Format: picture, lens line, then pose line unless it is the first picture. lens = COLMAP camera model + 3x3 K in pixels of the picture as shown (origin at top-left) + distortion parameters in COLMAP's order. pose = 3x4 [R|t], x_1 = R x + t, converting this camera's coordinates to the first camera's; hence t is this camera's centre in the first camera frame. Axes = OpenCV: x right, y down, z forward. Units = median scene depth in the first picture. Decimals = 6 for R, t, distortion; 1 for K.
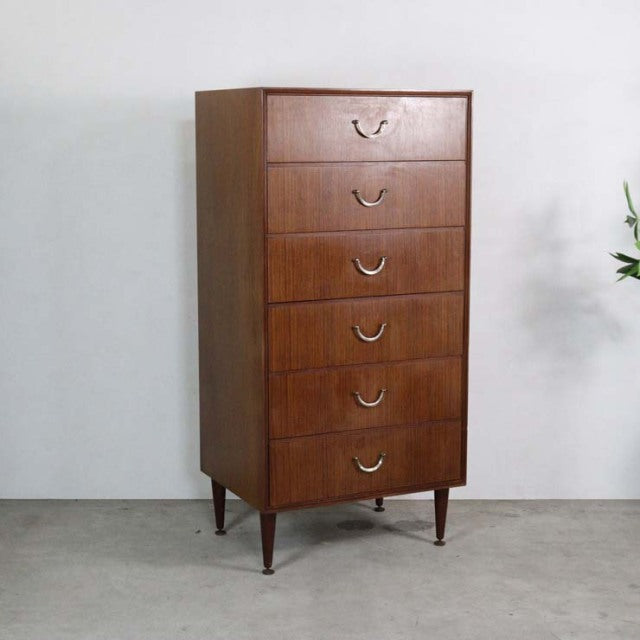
lens RADIAL K [[1282.1, 0, 318.5], [0, 1282.1, 324.9], [0, 0, 1]] dist [0.037931, 0.000000]
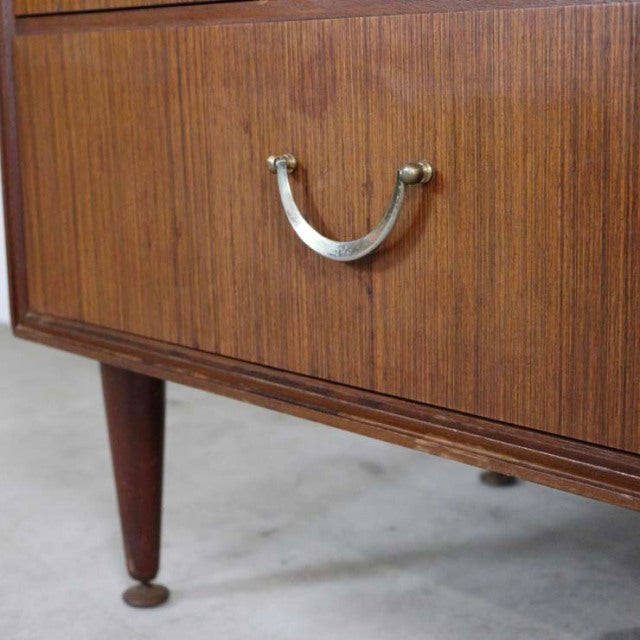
lens RADIAL K [[1282.1, 0, 324.0], [0, 1282.1, 320.1], [0, 0, 1]] dist [0.037931, 0.000000]
pose [[0.290679, 0.179430, -0.939846, 0.195621], [-0.136422, 0.979996, 0.144902, 0.097690], [0.947045, 0.086096, 0.309342, 0.944470]]
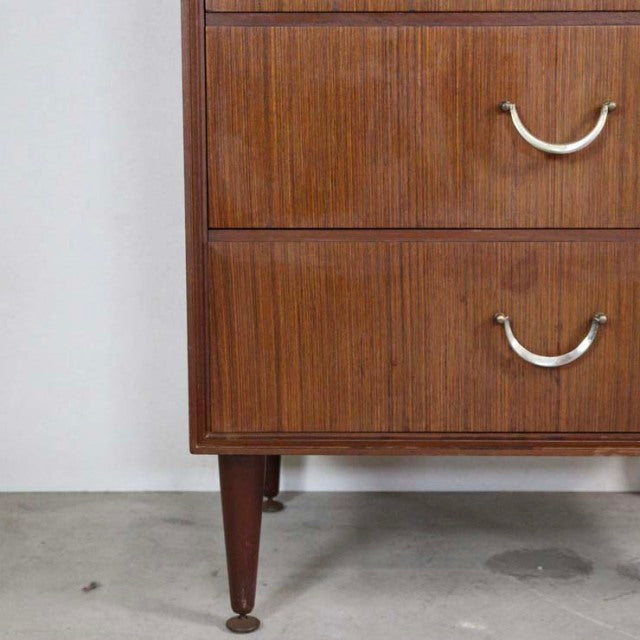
lens RADIAL K [[1282.1, 0, 312.4], [0, 1282.1, 334.5], [0, 0, 1]] dist [0.037931, 0.000000]
pose [[0.892778, 0.073963, -0.444384, 0.127624], [-0.068692, 0.997246, 0.027976, 0.101112], [0.445229, 0.005549, 0.895399, 0.687690]]
